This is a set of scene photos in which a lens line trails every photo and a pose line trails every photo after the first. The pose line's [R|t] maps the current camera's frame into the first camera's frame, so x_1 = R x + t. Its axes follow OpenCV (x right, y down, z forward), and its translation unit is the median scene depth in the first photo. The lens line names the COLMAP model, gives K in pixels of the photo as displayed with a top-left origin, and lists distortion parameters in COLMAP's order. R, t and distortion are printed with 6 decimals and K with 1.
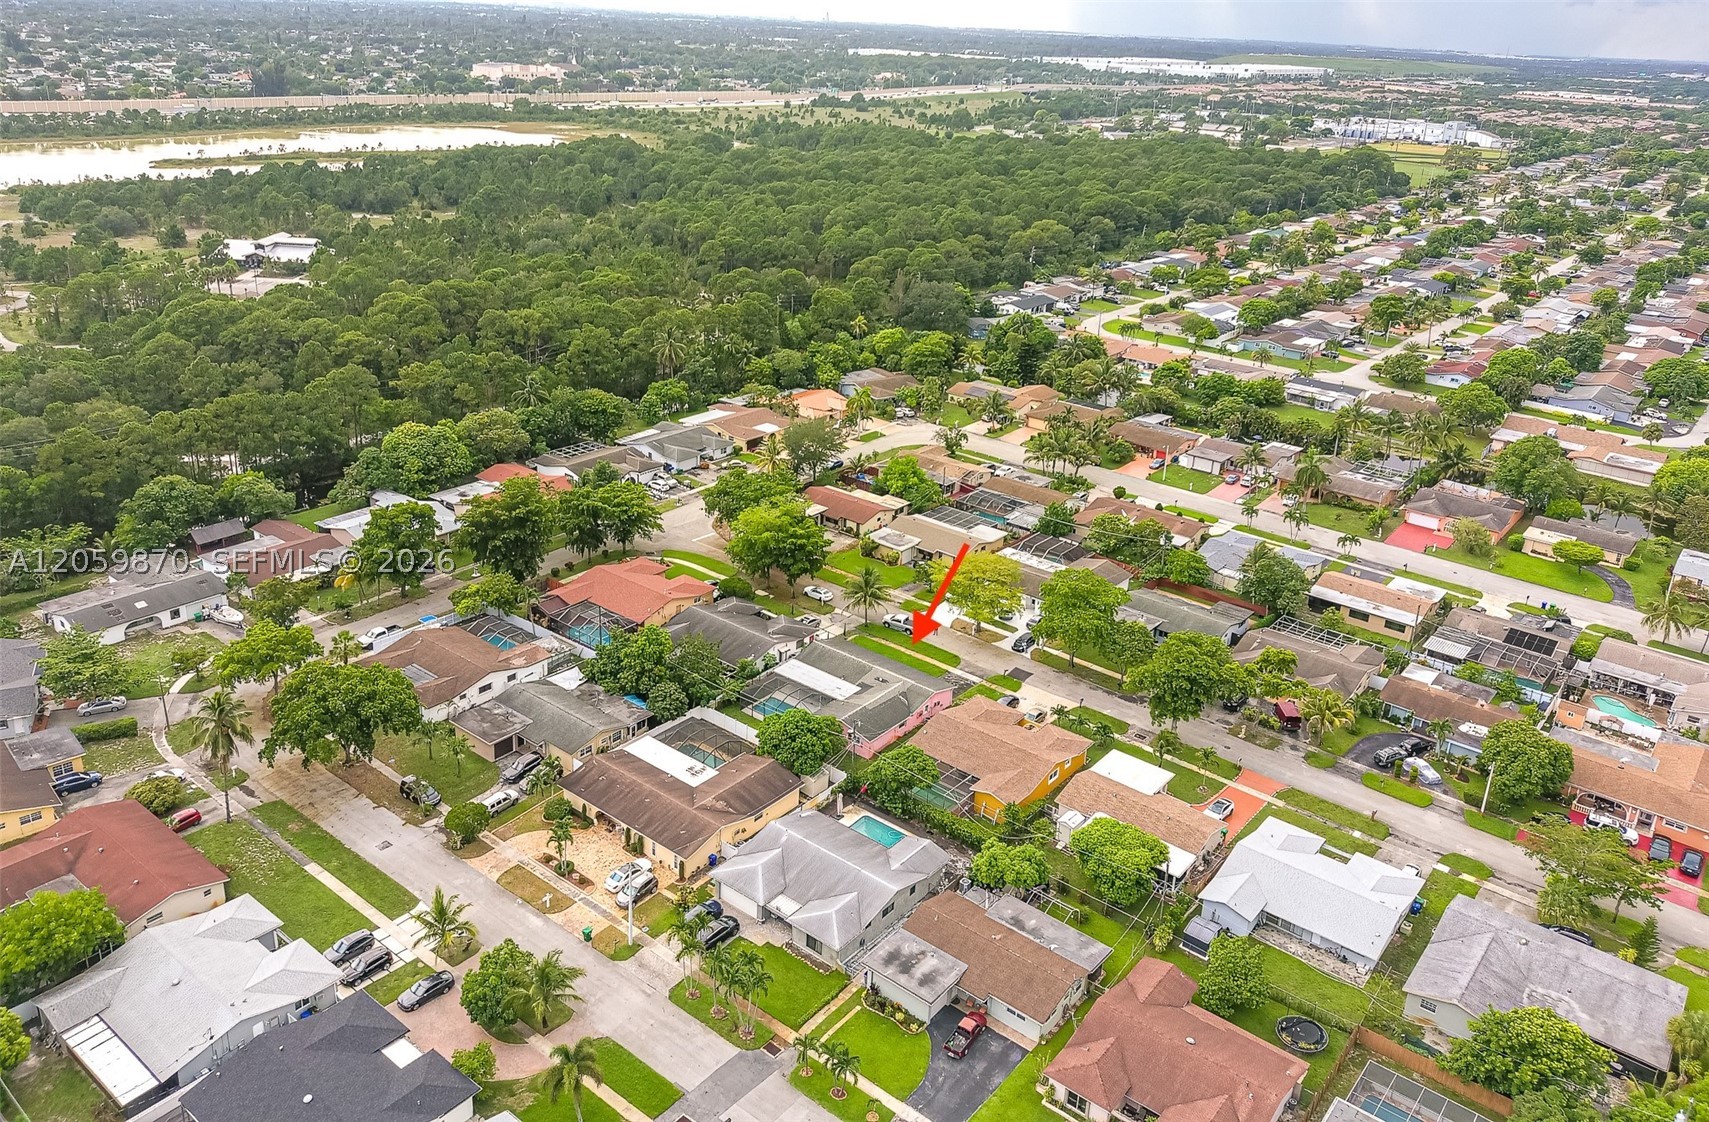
lens RADIAL K [[1236.2, 0, 854.5], [0, 1236.2, 561.0], [0, 0, 1]] dist [0.007597, 0.001020]
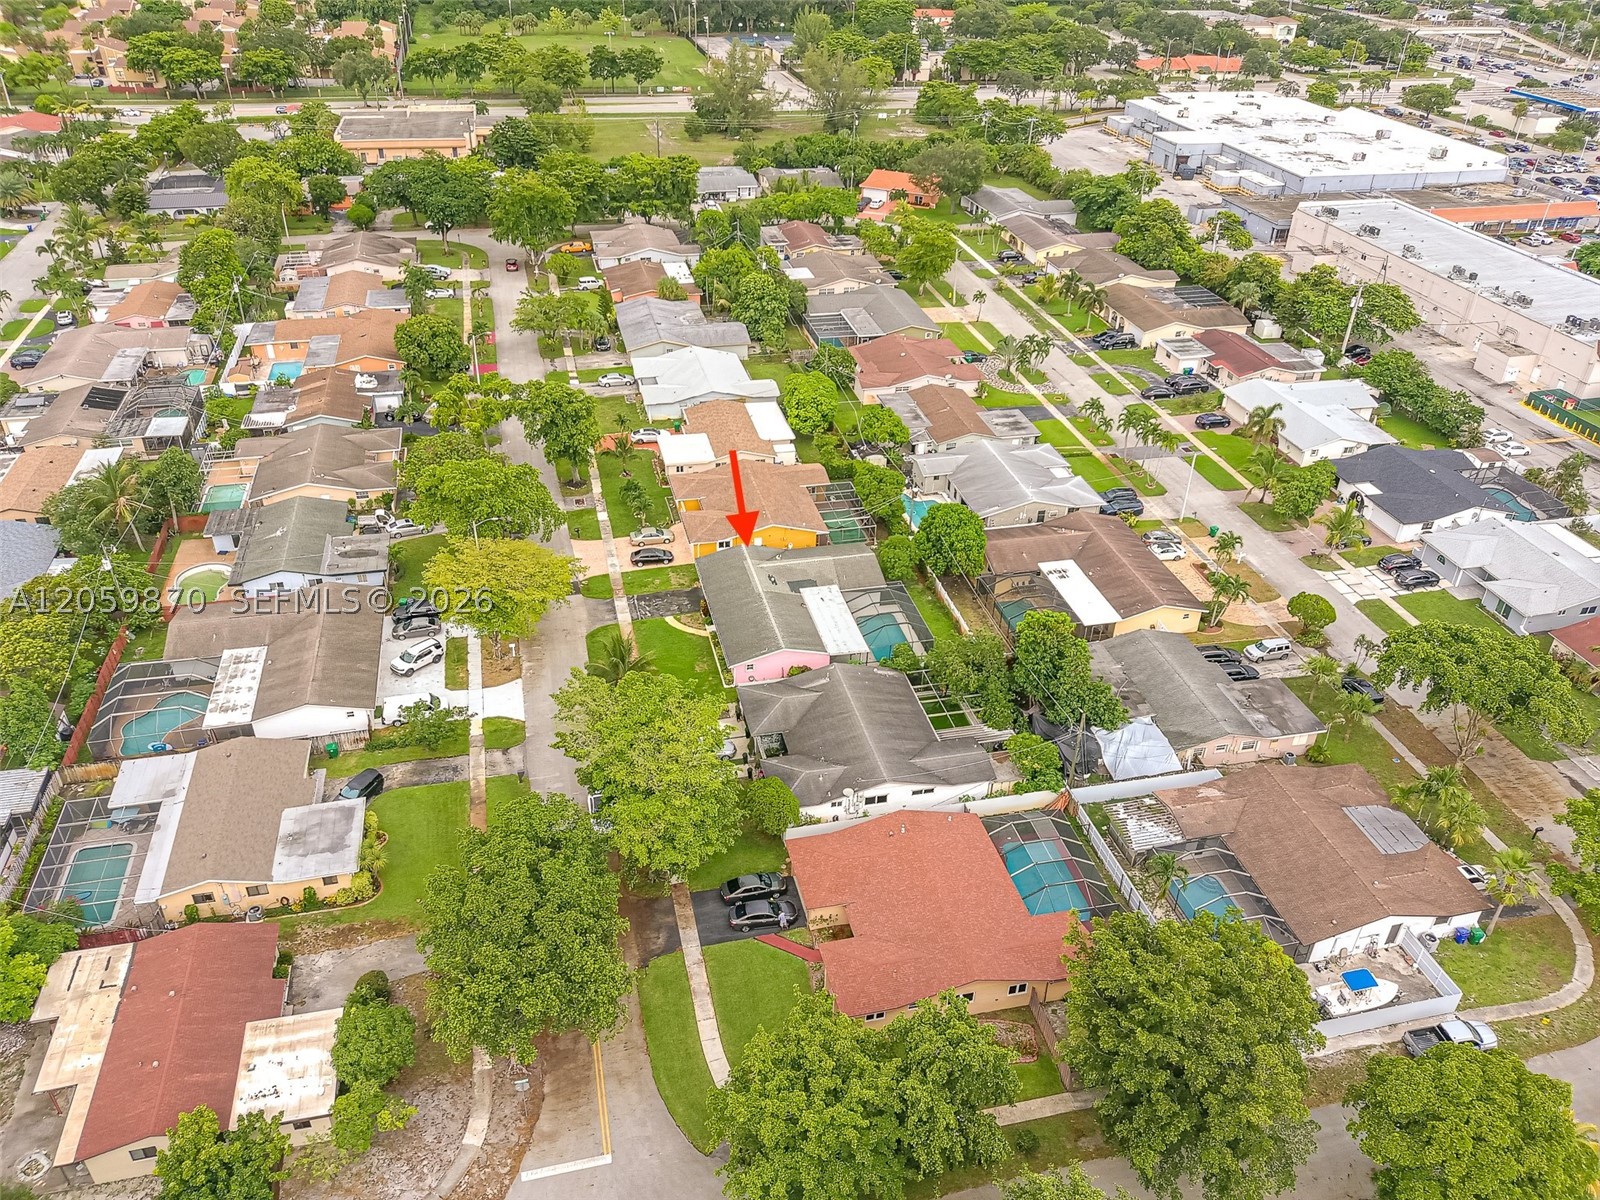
lens RADIAL K [[1200.6, 0, 800.0], [0, 1200.6, 600.0], [0, 0, 1]] dist [0.104495, -0.182719]
pose [[-0.786503, -0.384494, 0.483298, -0.415171], [0.188309, 0.595994, 0.780597, -0.556596], [-0.588177, 0.704951, -0.396347, 1.465091]]
